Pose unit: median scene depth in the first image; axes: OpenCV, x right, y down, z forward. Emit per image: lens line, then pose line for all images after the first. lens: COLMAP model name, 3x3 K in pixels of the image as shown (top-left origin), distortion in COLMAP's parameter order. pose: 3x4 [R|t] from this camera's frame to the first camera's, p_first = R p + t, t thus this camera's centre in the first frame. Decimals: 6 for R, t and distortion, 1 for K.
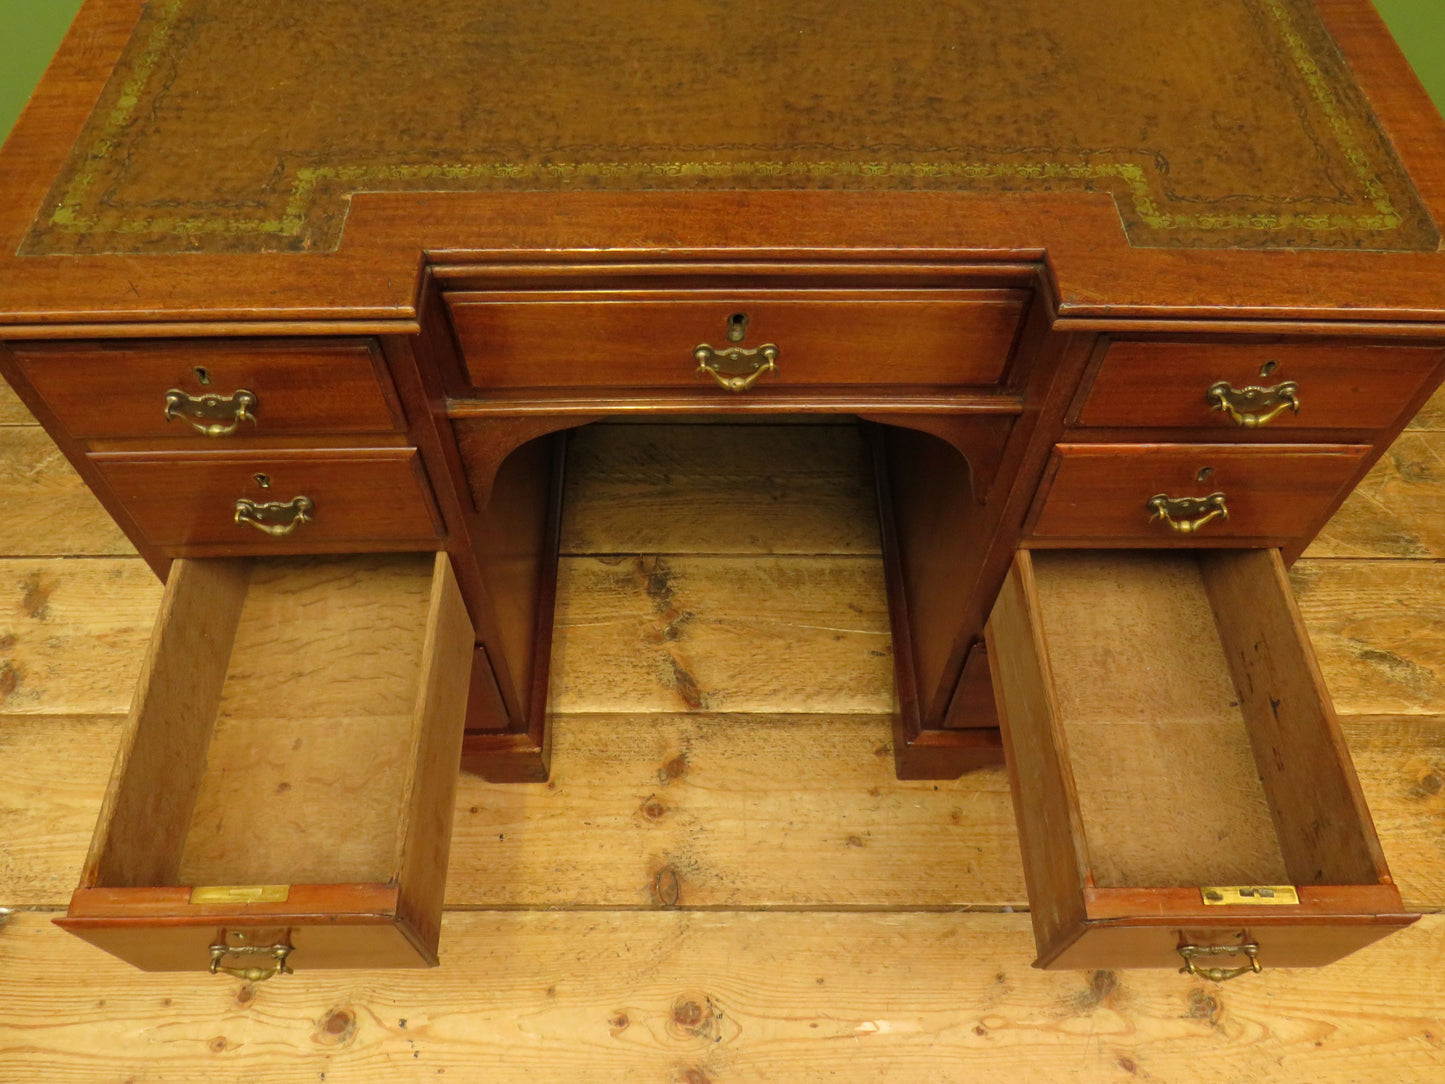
lens RADIAL K [[1101.0, 0, 721.4], [0, 1101.0, 543.7], [0, 0, 1]] dist [-0.019865, -0.000862]
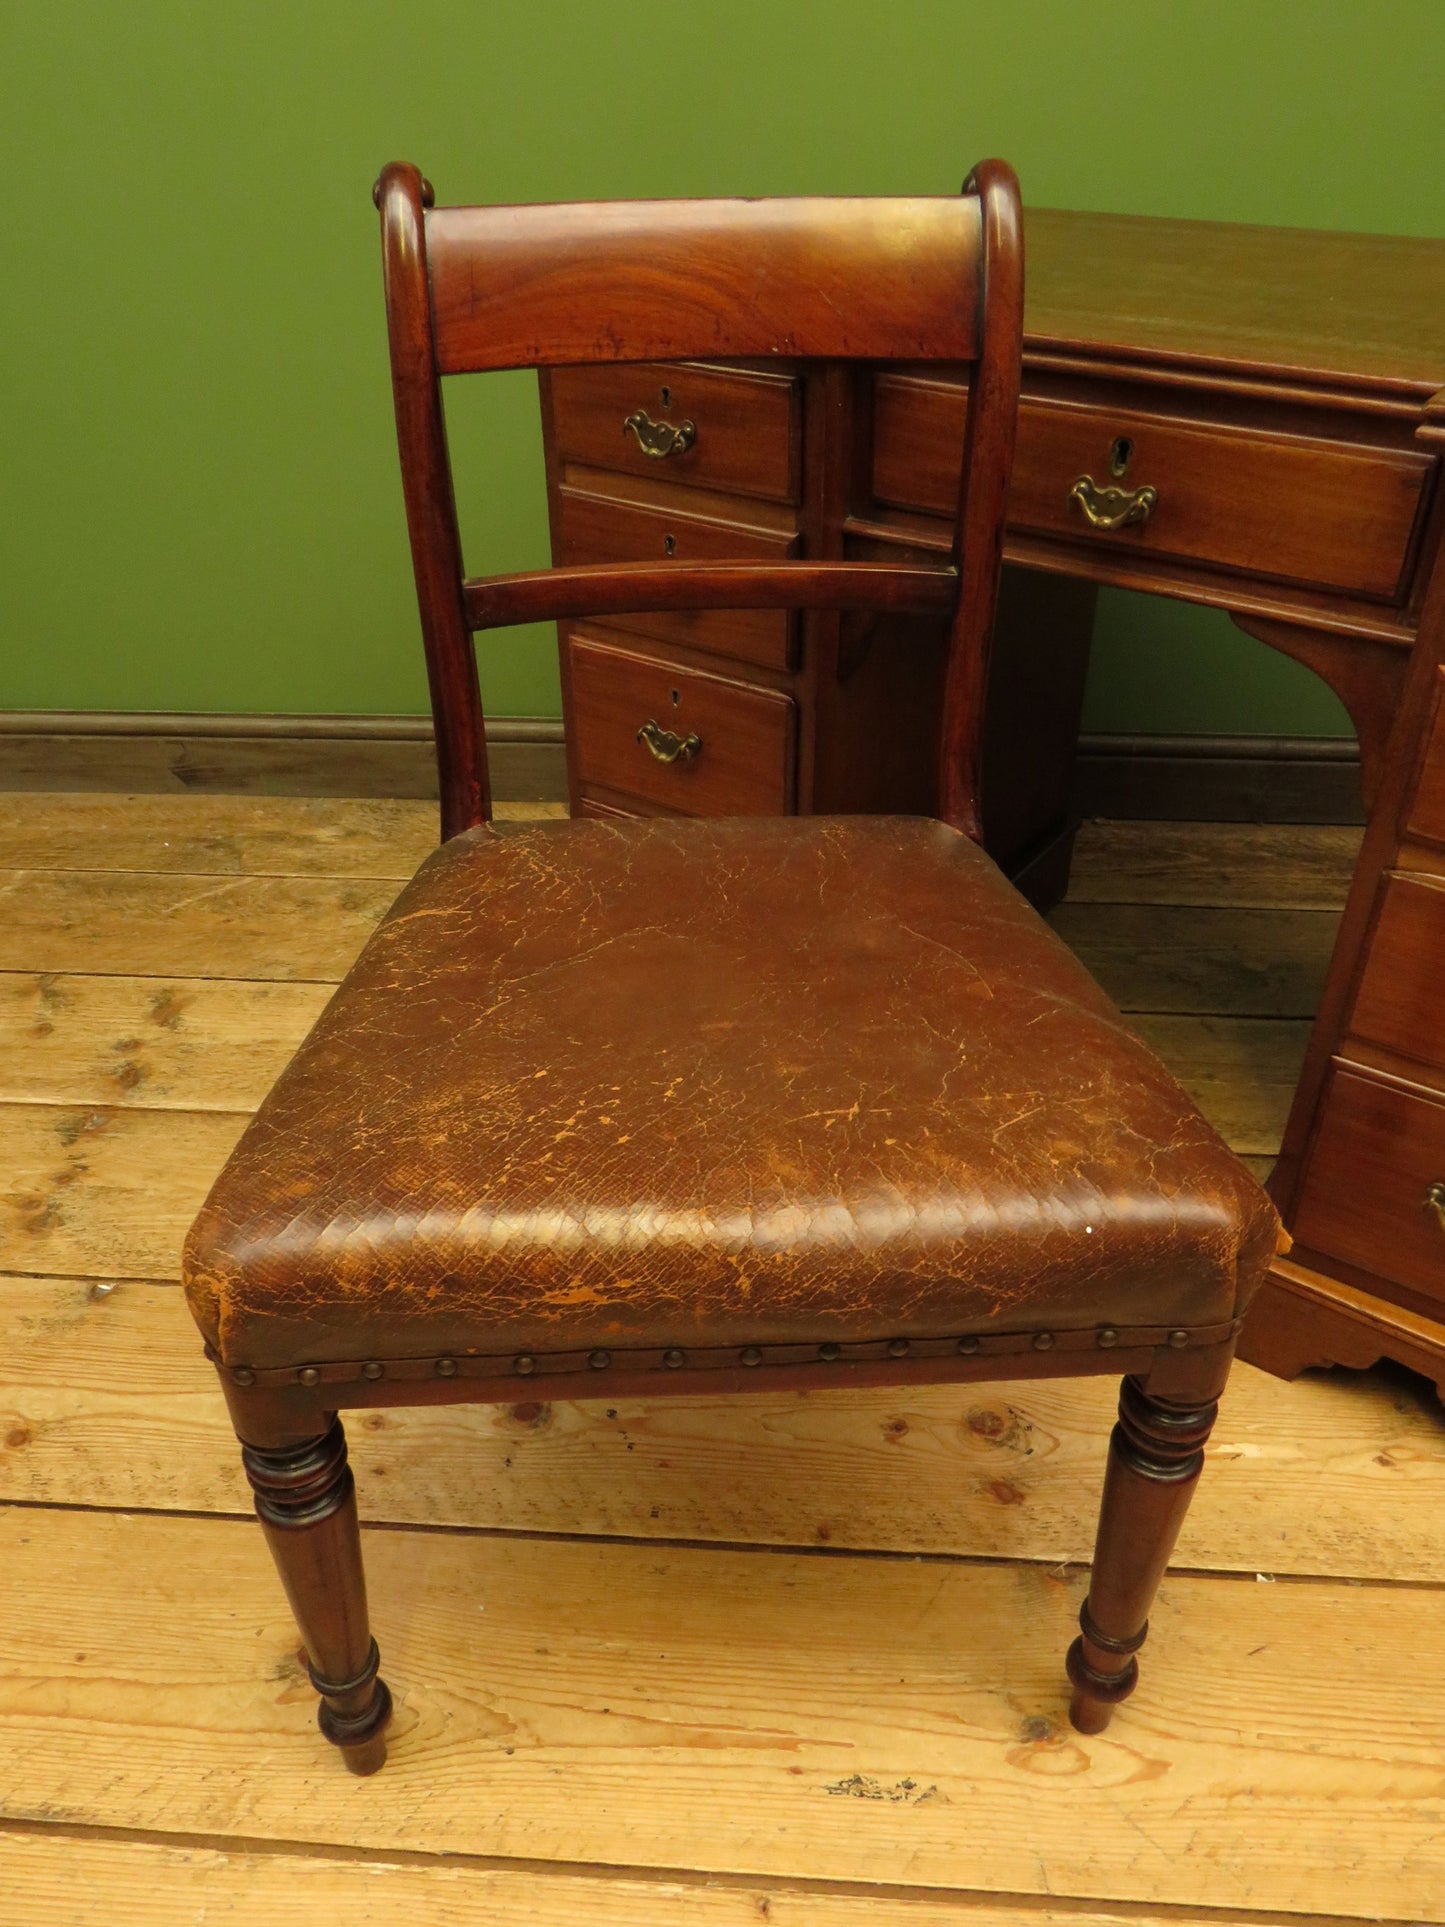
lens RADIAL K [[1468.2, 0, 725.0], [0, 1468.2, 984.3], [0, 0, 1]] dist [-0.019865, -0.000862]
pose [[0.997725, 0.030857, -0.059942, -0.151644], [-0.050527, 0.930884, -0.361804, 0.498568], [0.044635, 0.364009, 0.930325, -0.053470]]
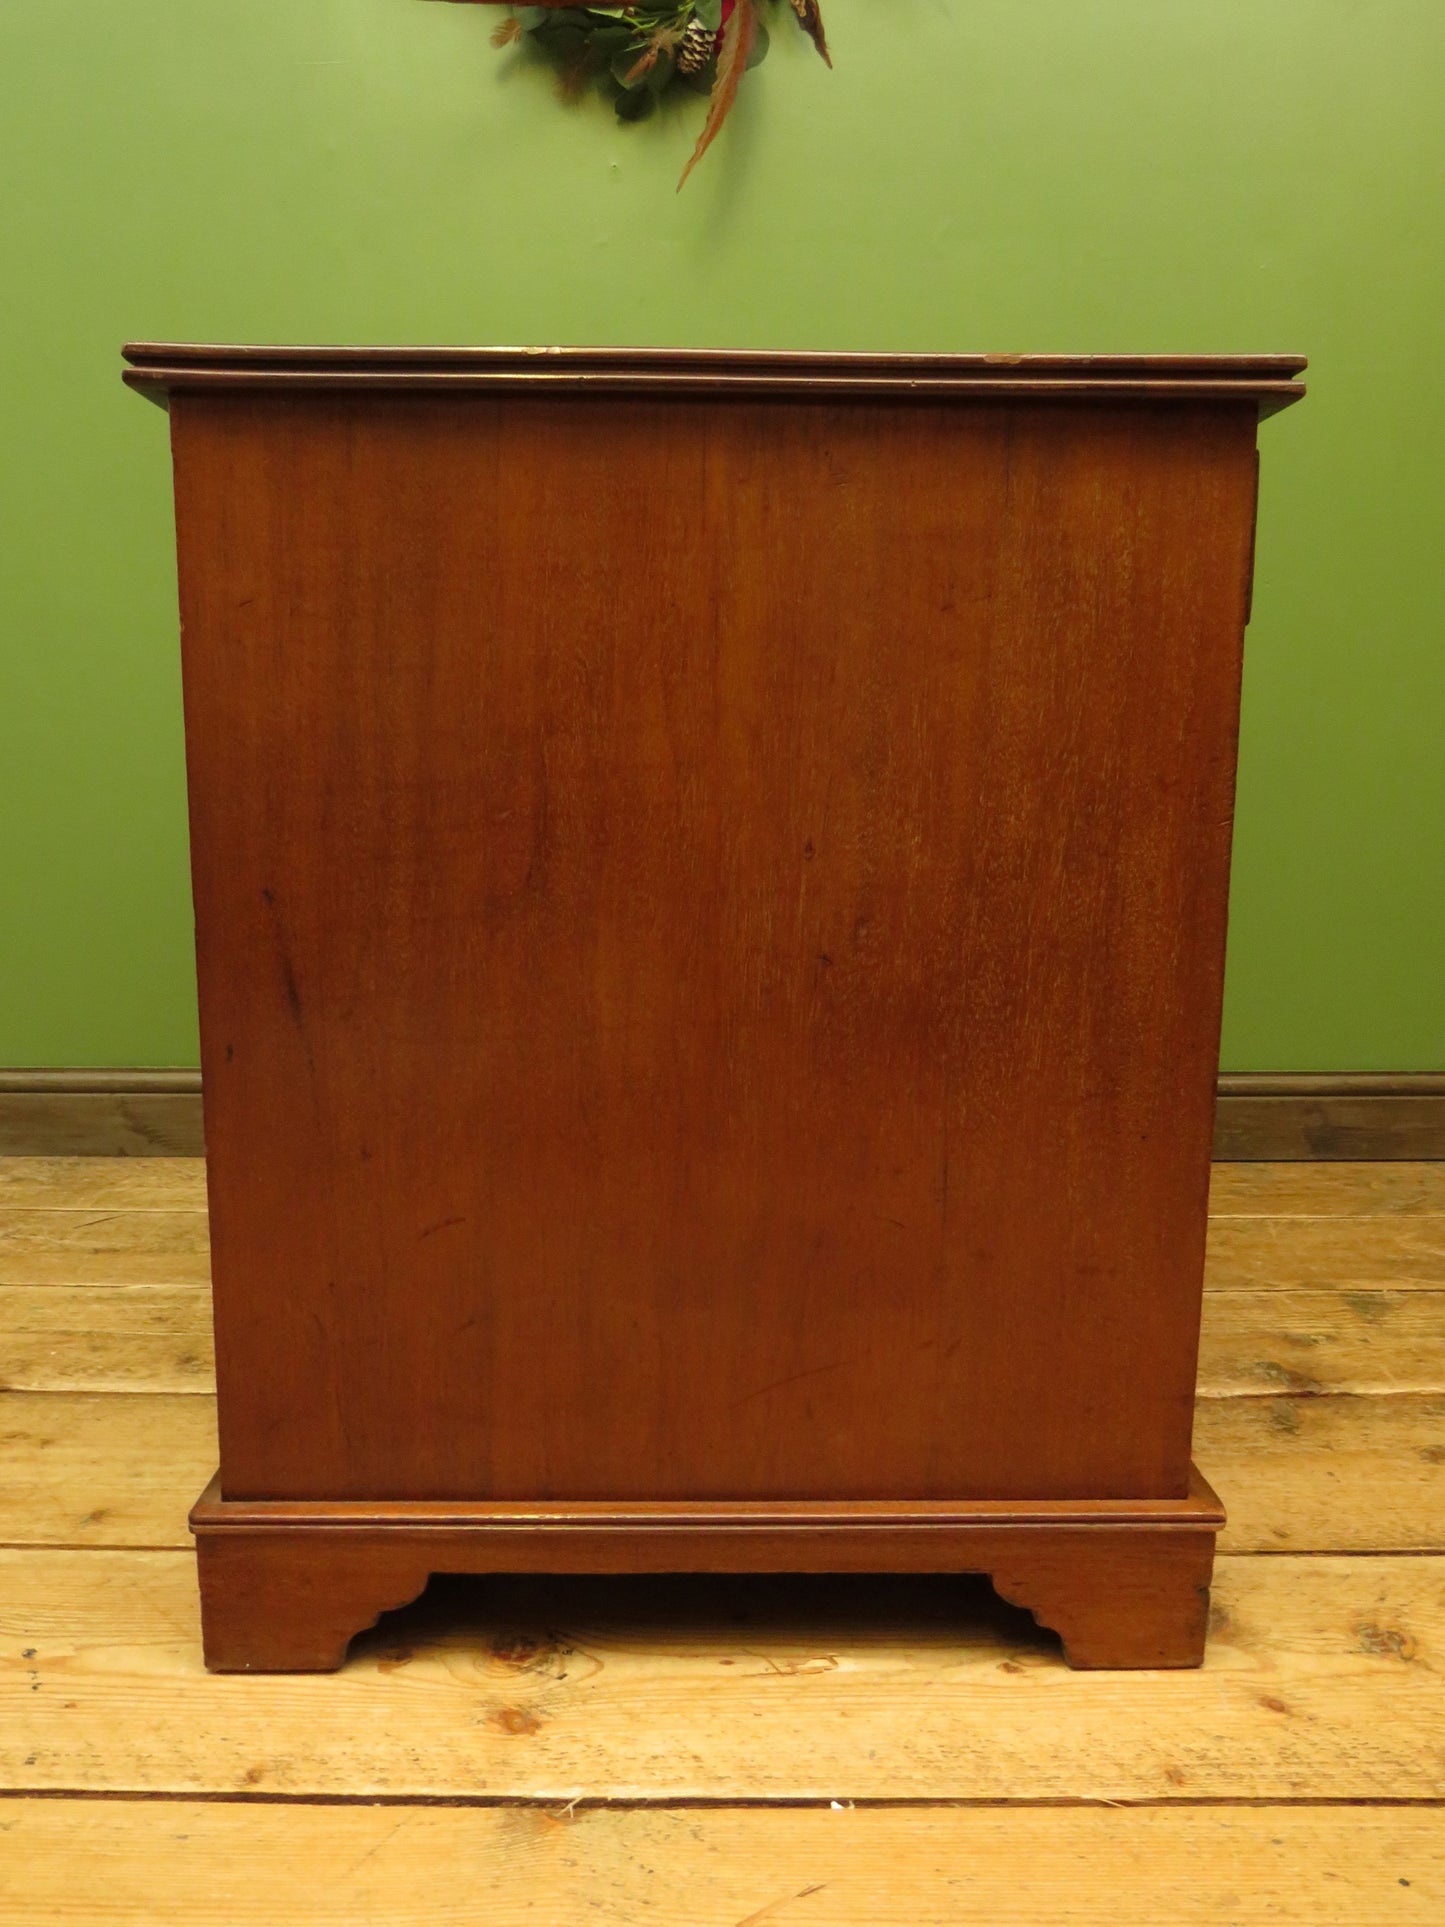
lens RADIAL K [[1362.7, 0, 706.9], [0, 1362.7, 960.3], [0, 0, 1]] dist [-0.033345, 0.008635]
pose [[0.999992, -0.003850, 0.001453, 0.071103], [0.003687, 0.681380, -0.731921, 0.678700], [0.001828, 0.731920, 0.681388, 0.221972]]
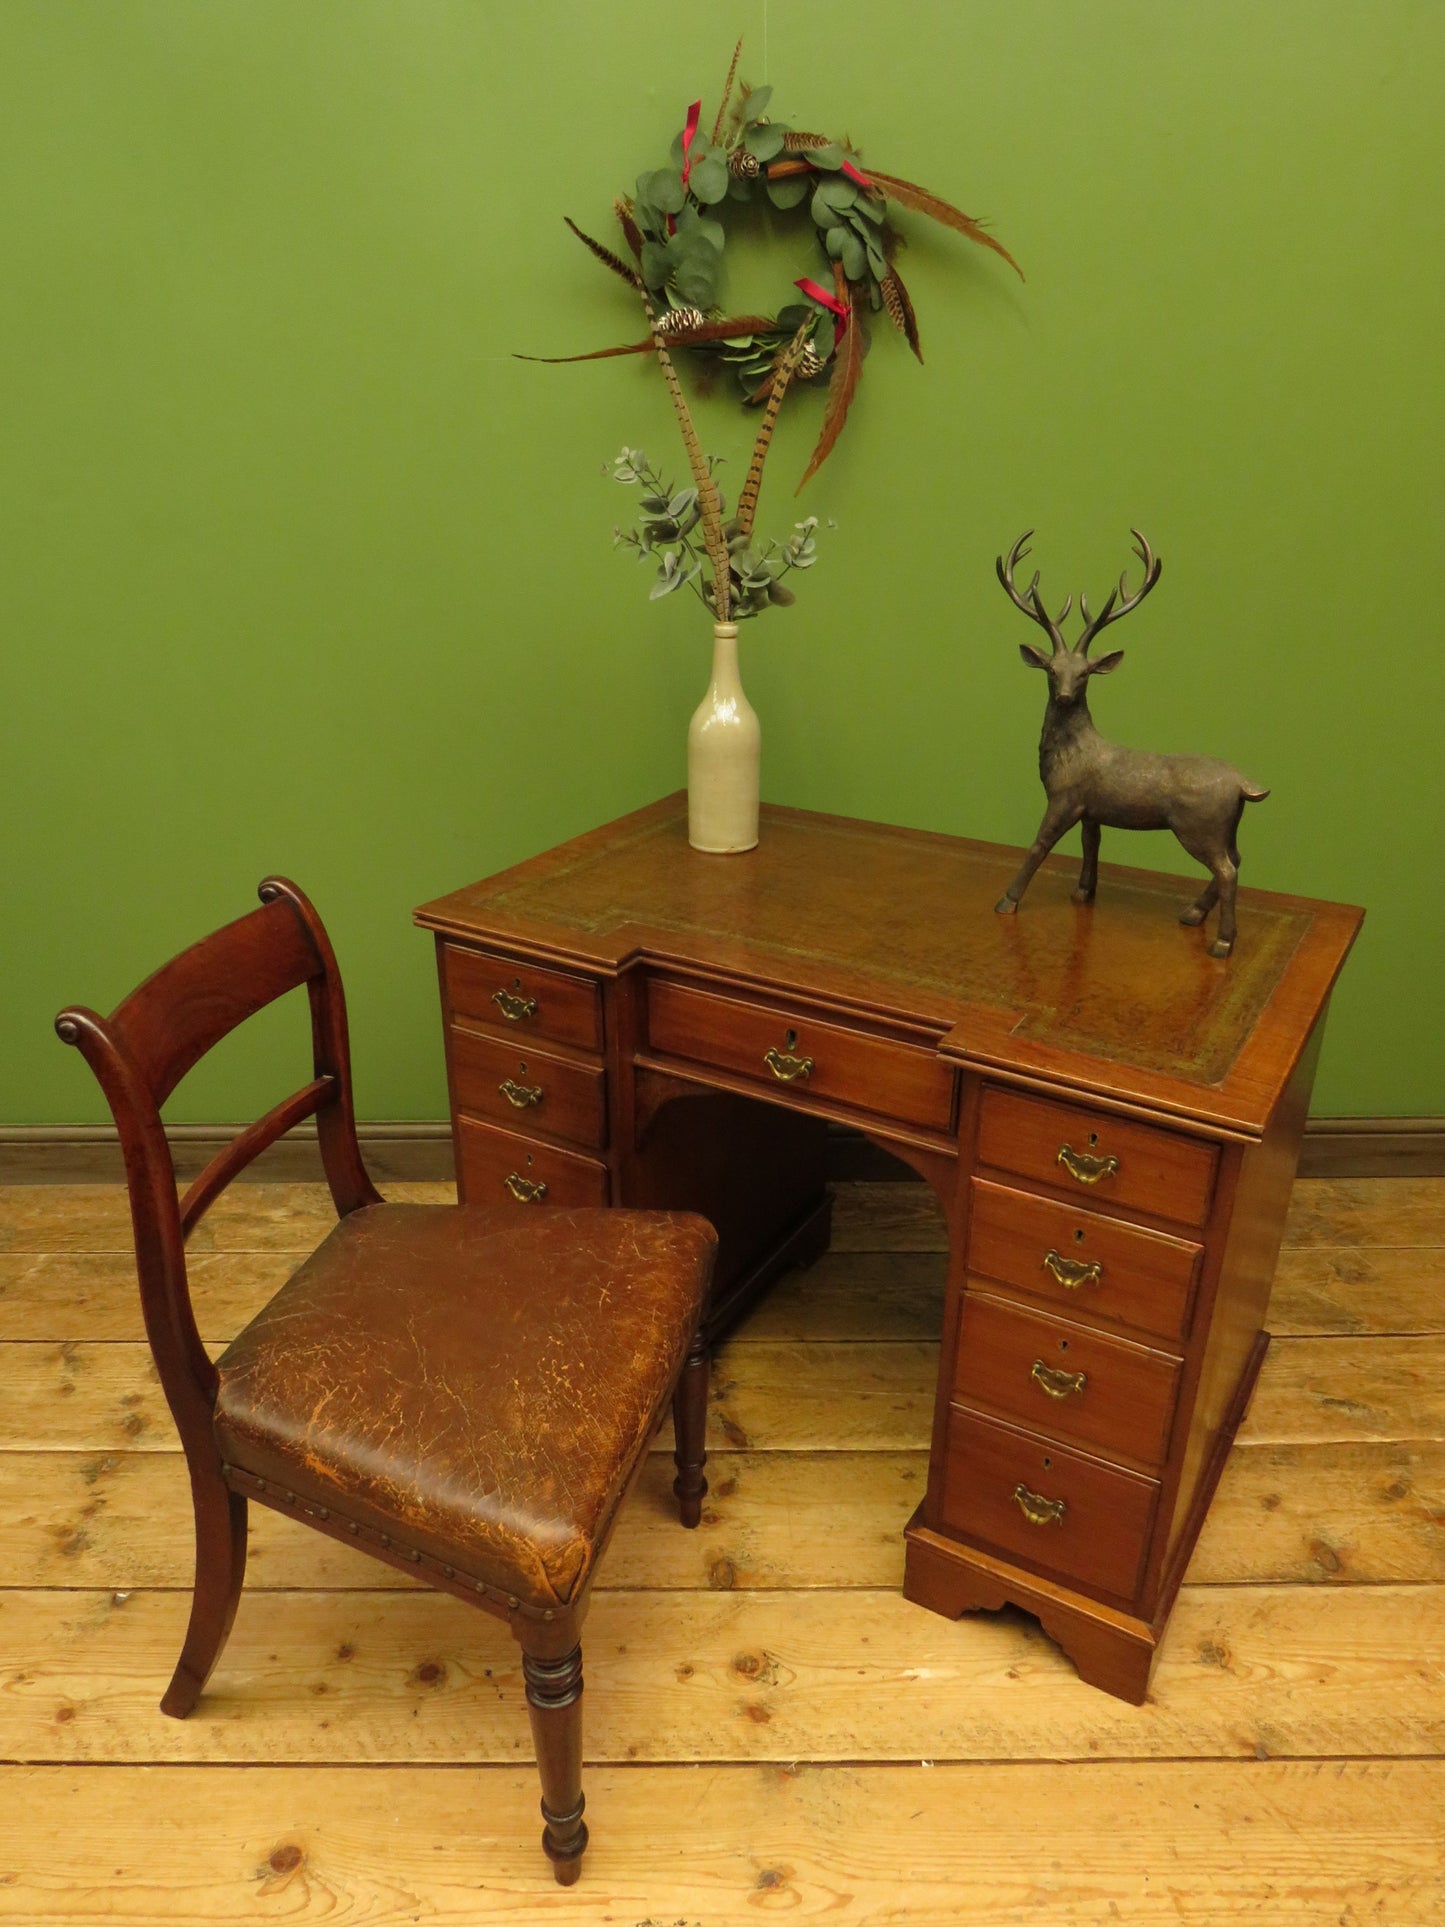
lens RADIAL K [[1362.7, 0, 720.8], [0, 1362.7, 948.5], [0, 0, 1]] dist [-0.033345, 0.008635]
pose [[0.999942, -0.005889, 0.008972, -0.061672], [0.009818, 0.839525, -0.543232, 0.537463], [-0.004334, 0.543289, 0.839535, -0.507082]]
